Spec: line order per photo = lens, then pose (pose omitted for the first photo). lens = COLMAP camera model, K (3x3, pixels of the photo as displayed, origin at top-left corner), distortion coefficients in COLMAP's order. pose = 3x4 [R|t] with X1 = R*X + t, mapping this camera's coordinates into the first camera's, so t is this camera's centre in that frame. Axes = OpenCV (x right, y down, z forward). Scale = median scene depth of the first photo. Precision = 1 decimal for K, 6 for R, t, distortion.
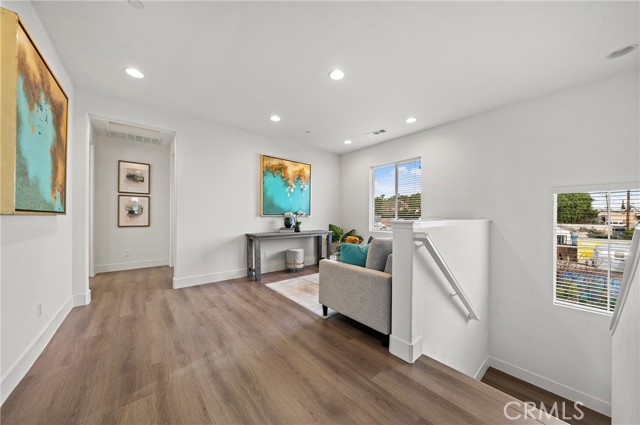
lens RADIAL K [[217.5, 0, 320.0], [0, 217.5, 214.4], [0, 0, 1]] dist [-0.006403, -0.001073]
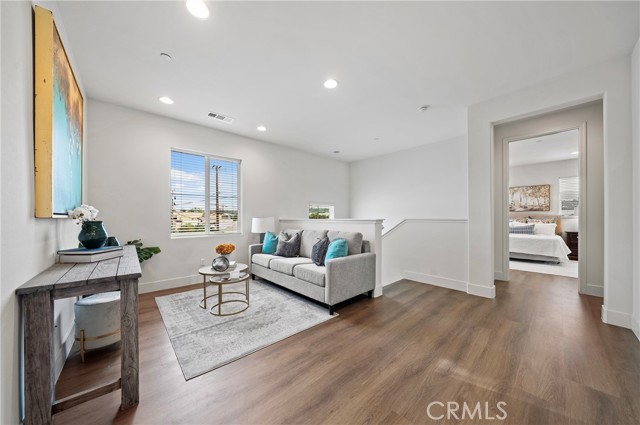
lens RADIAL K [[217.5, 0, 318.5], [0, 217.5, 216.6], [0, 0, 1]] dist [-0.006403, -0.001073]
pose [[-0.033657, 0.000927, 0.999433, -1.131925], [-0.006249, 0.999980, -0.001137, 0.009181], [-0.999414, -0.006283, -0.033651, 1.260617]]
